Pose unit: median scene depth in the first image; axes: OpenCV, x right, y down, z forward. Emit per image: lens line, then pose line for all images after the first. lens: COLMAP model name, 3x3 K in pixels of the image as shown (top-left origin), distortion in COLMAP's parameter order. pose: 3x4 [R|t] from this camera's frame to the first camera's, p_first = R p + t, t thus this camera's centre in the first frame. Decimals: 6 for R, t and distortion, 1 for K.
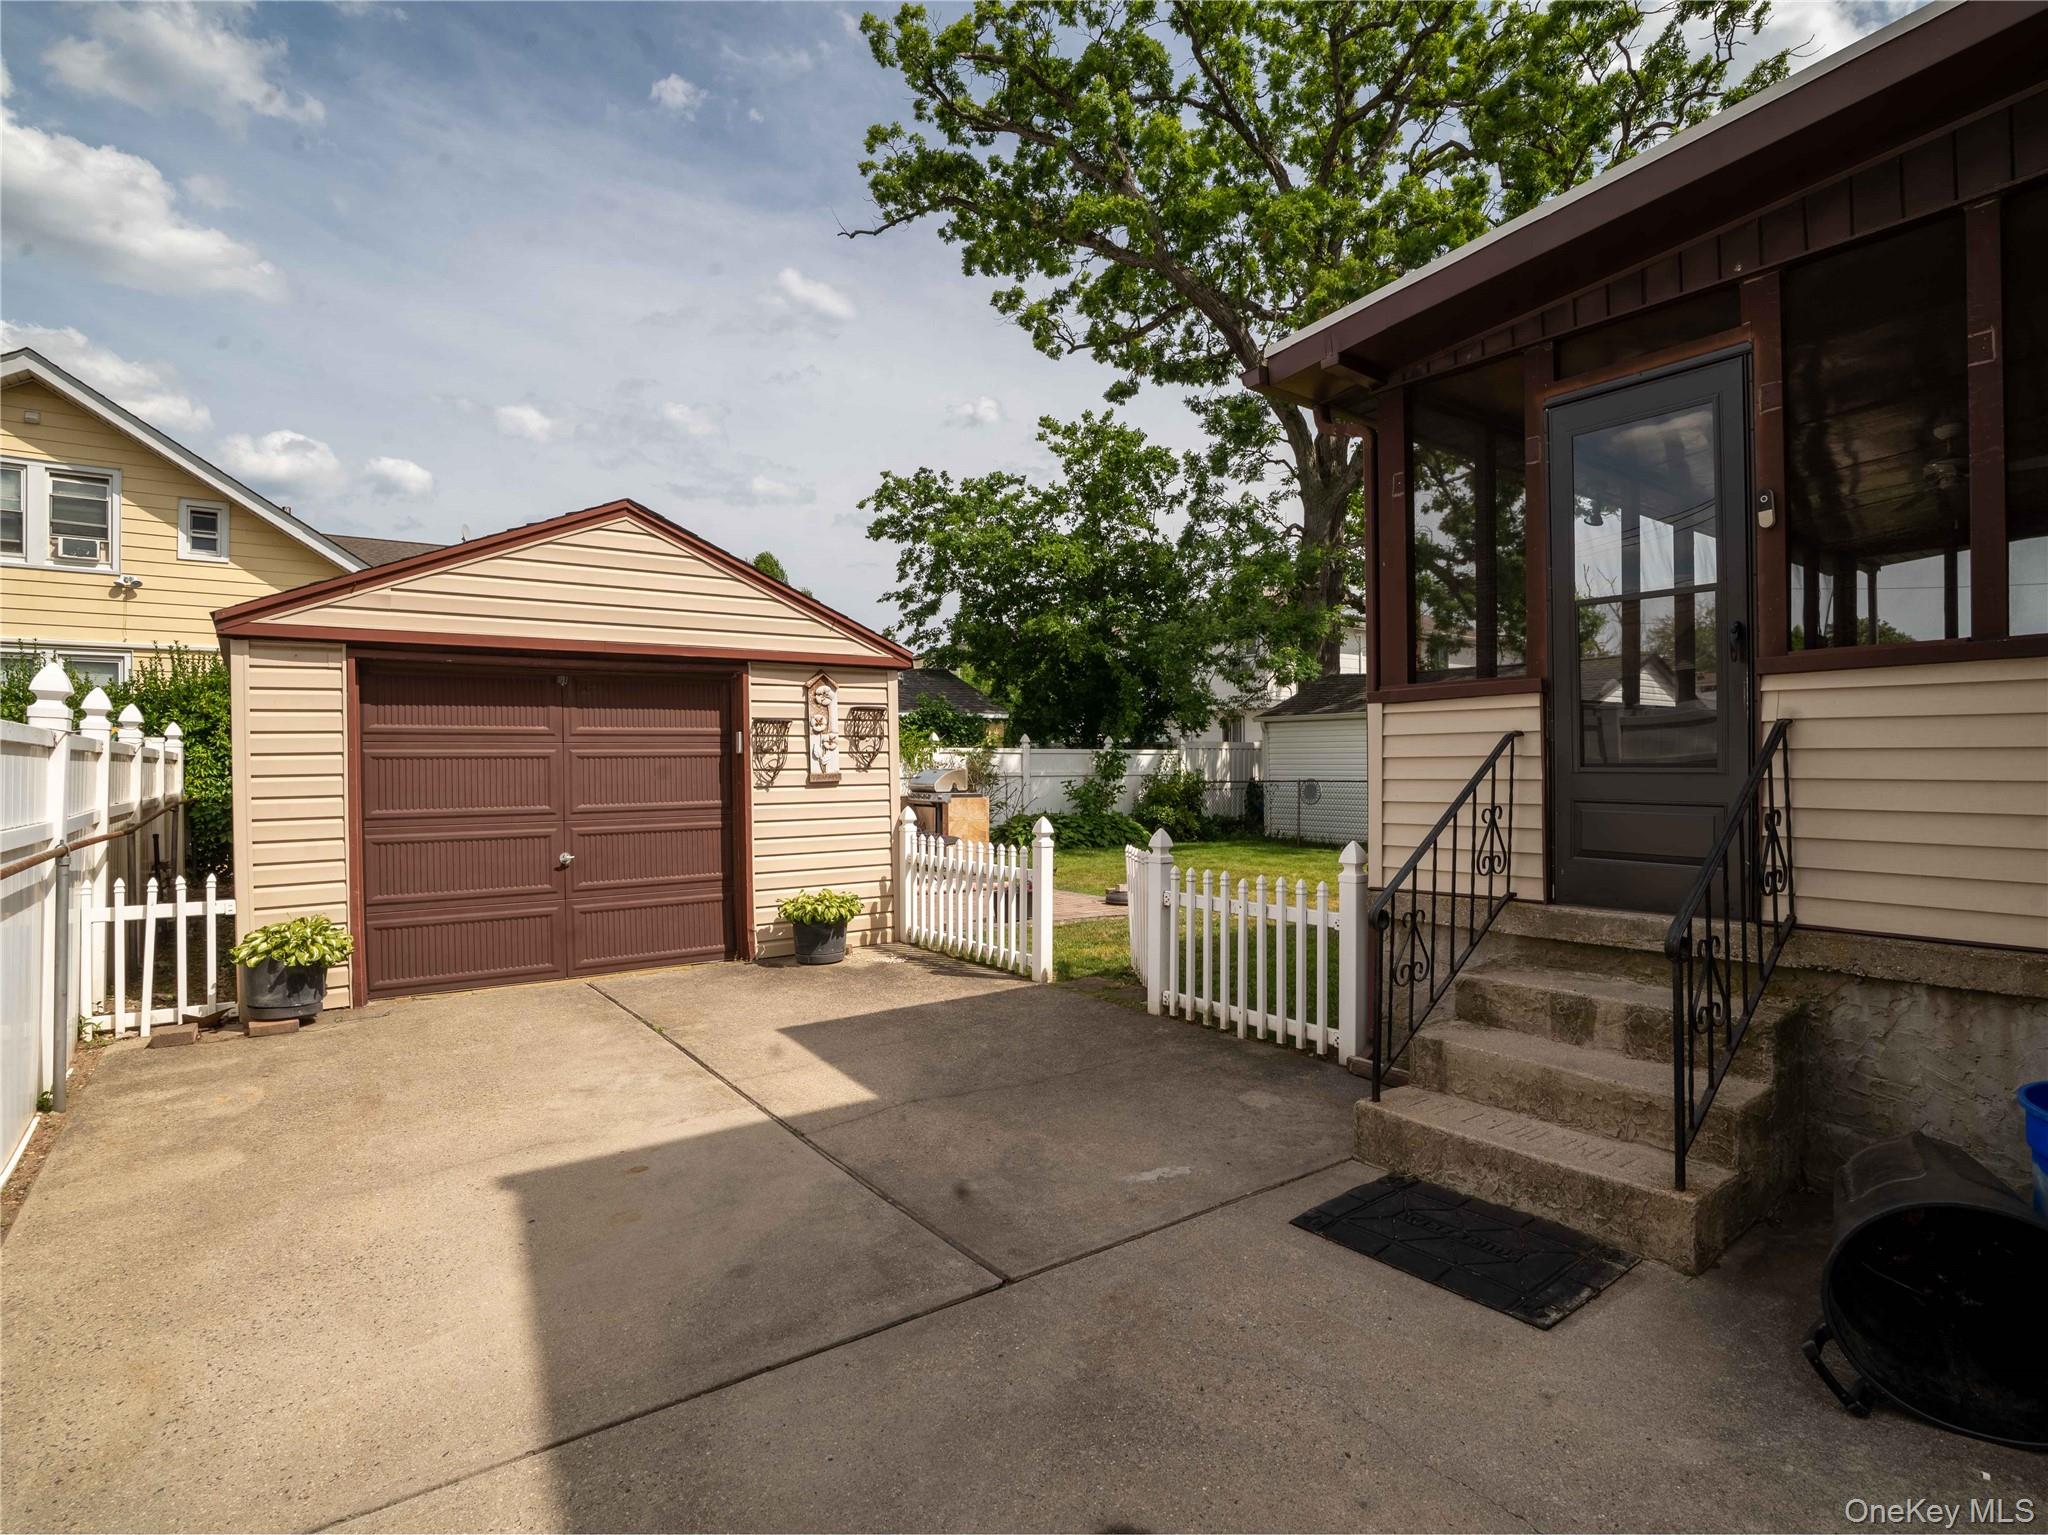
lens RADIAL K [[1071.0, 0, 1068.6], [0, 1071.0, 762.2], [0, 0, 1]] dist [-0.072128, 0.025511]
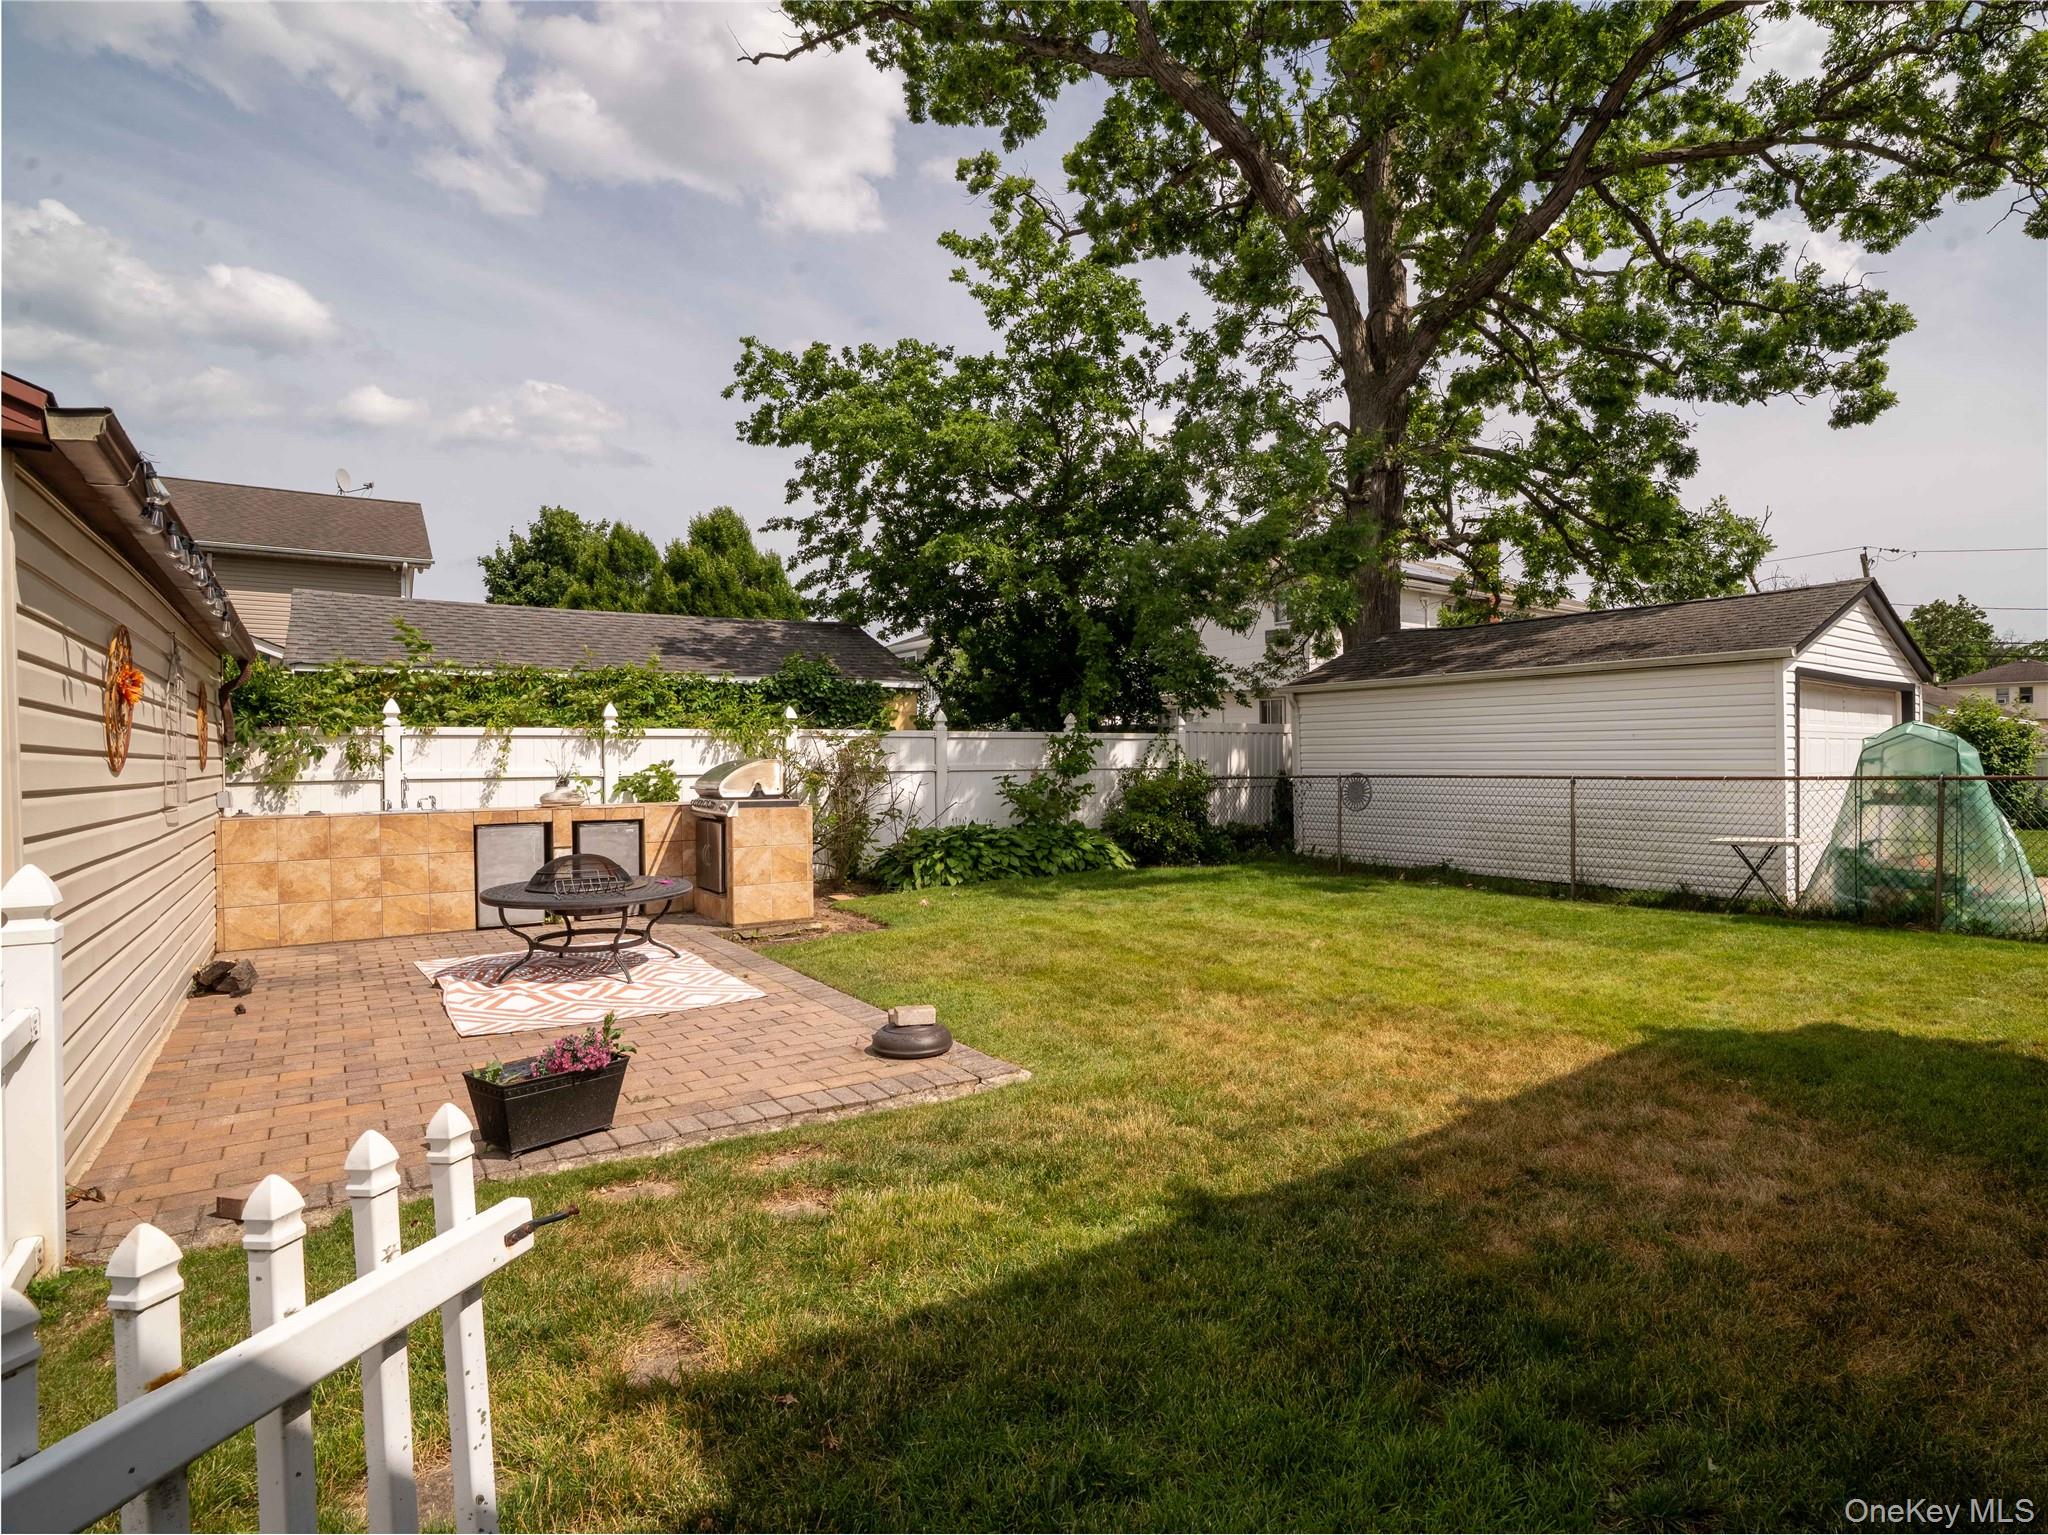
lens RADIAL K [[1057.7, 0, 1133.4], [0, 1057.7, 760.3], [0, 0, 1]] dist [-0.075879, 0.030741]
pose [[0.999994, -0.002846, -0.001931, 0.077663], [0.002856, 0.999983, 0.005026, 0.002784], [0.001916, -0.005032, 0.999986, 0.295431]]
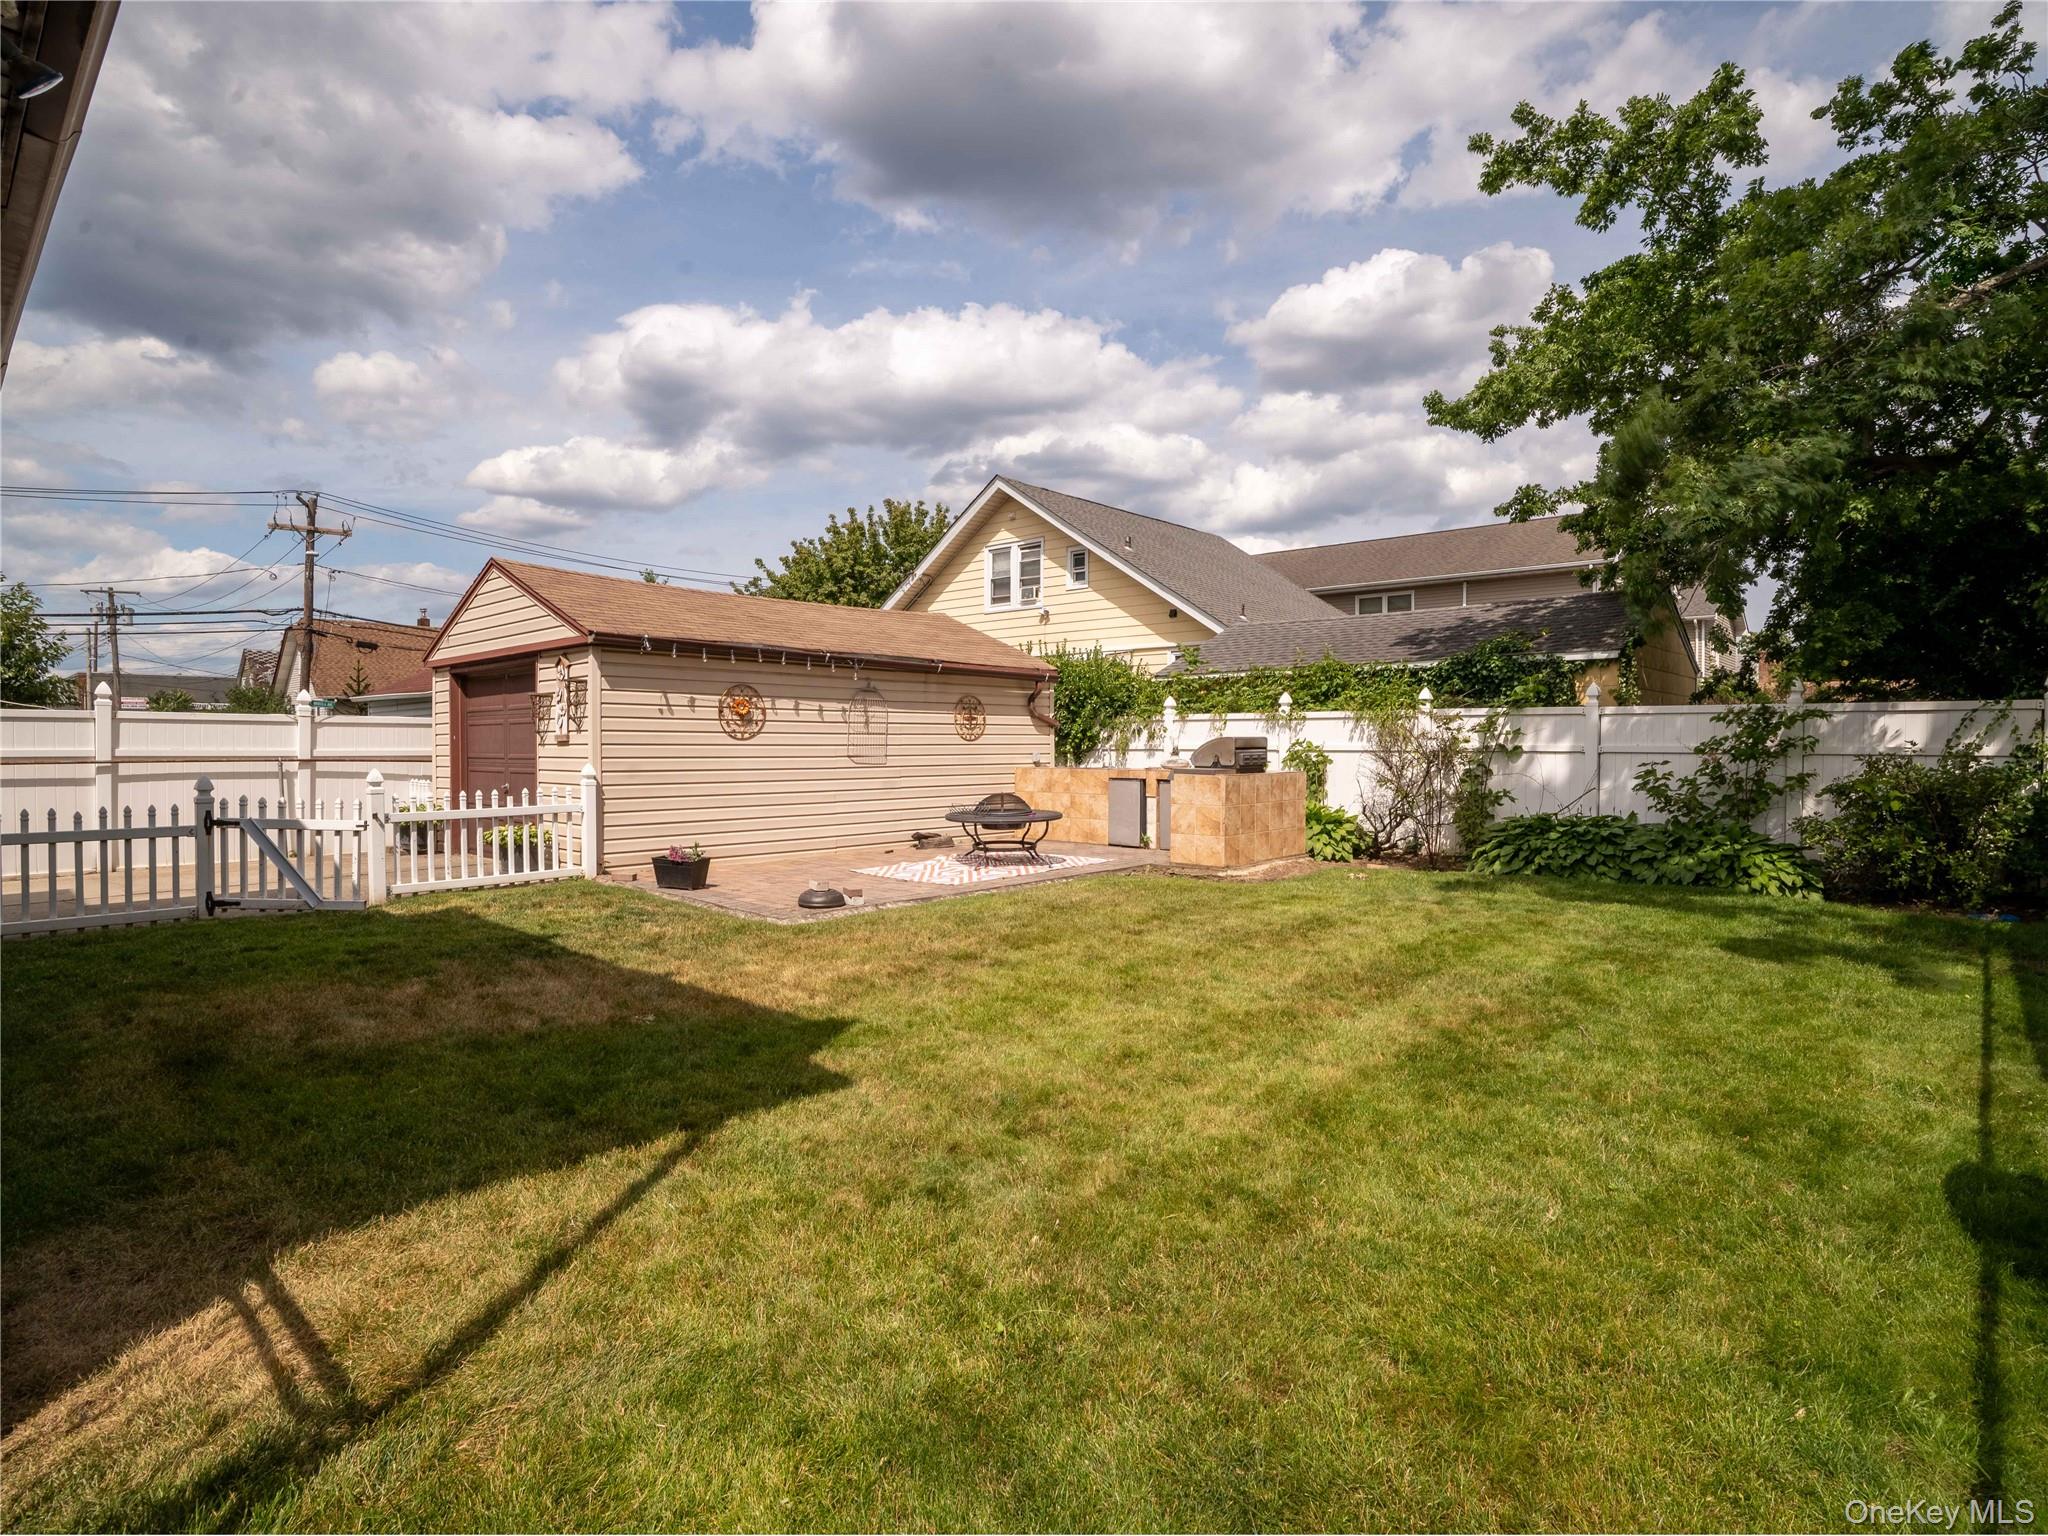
lens RADIAL K [[1071.0, 0, 1068.6], [0, 1071.0, 762.7], [0, 0, 1]] dist [-0.072128, 0.025511]
pose [[0.190763, 0.021856, -0.981393, 0.447330], [-0.001832, 0.999758, 0.021909, 0.005974], [0.981634, -0.002381, 0.190757, 0.544260]]
